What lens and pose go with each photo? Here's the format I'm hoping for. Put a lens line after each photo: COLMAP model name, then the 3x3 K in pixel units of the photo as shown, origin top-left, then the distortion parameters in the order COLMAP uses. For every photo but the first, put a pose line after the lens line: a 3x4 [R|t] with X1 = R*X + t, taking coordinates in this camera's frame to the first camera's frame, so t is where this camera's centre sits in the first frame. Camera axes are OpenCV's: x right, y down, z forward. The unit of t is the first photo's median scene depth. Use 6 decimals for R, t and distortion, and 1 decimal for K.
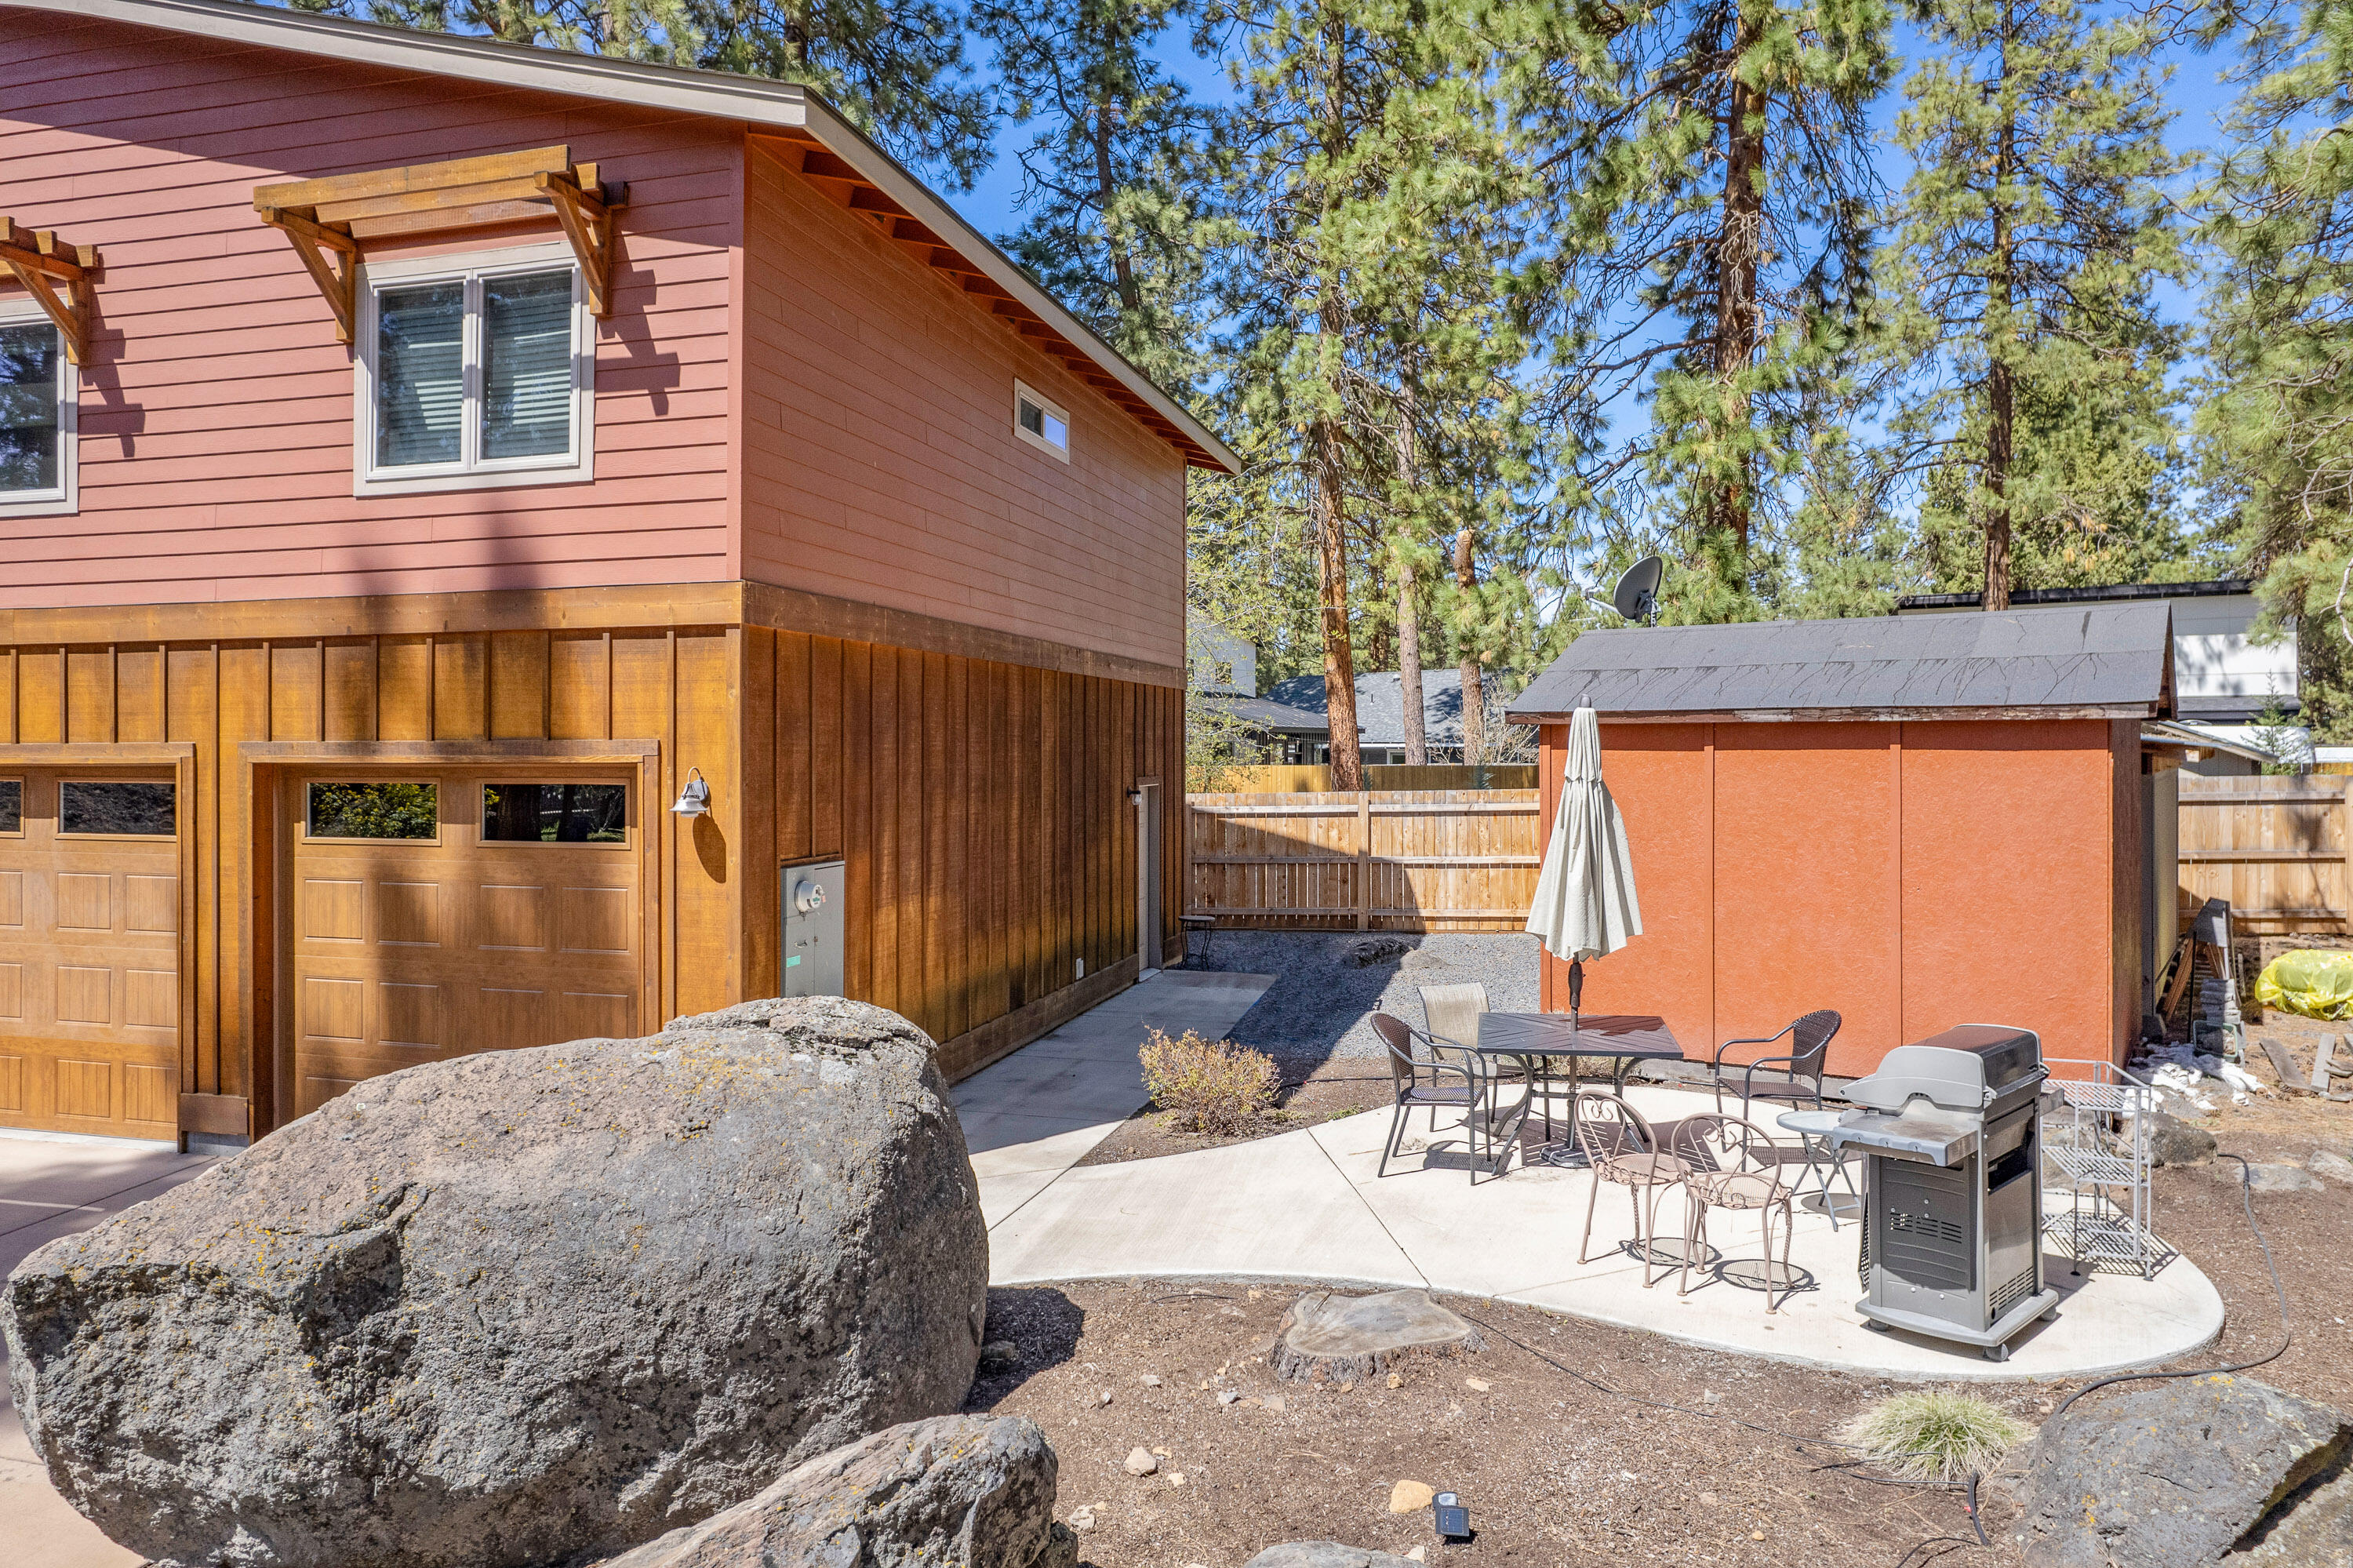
lens RADIAL K [[1576.0, 0, 1188.4], [0, 1576.0, 728.9], [0, 0, 1]] dist [-0.079856, 0.082993]
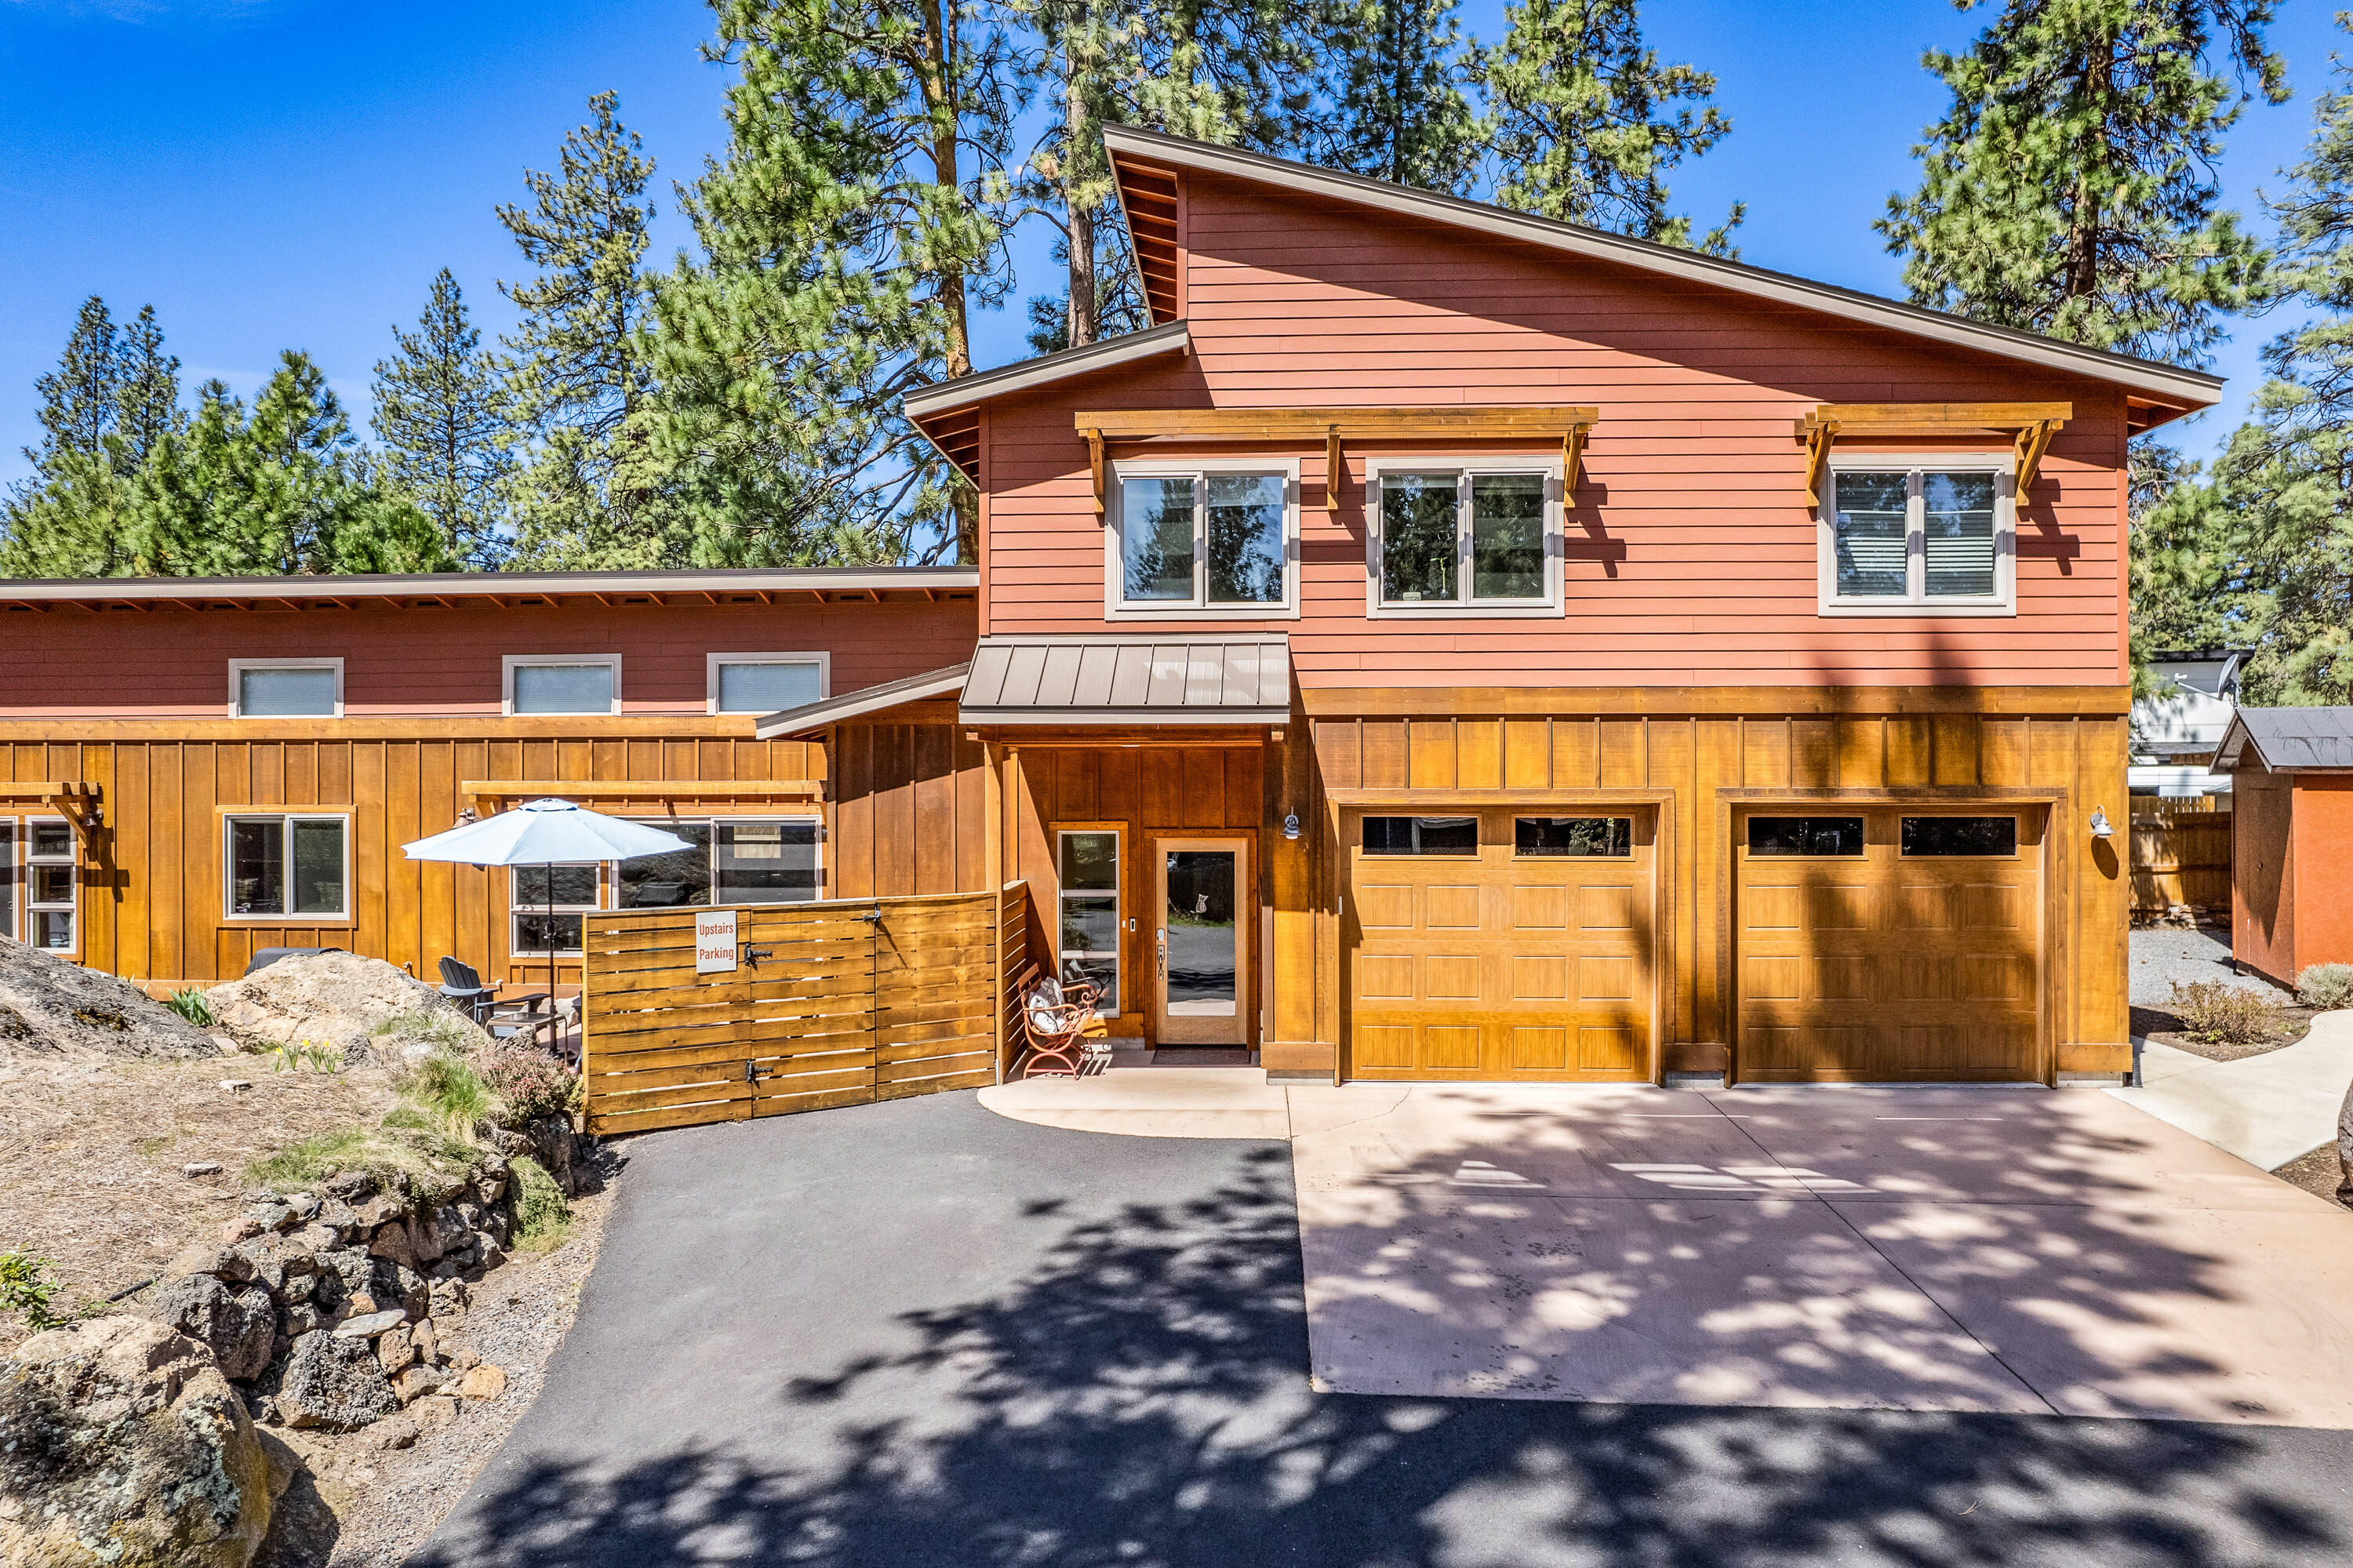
lens RADIAL K [[1576.0, 0, 1188.4], [0, 1576.0, 728.9], [0, 0, 1]] dist [-0.079856, 0.082993]
pose [[0.973054, 0.007866, 0.230444, -1.422319], [-0.004015, 0.999844, -0.017173, -0.018846], [-0.230543, 0.015785, 0.972934, -0.260151]]
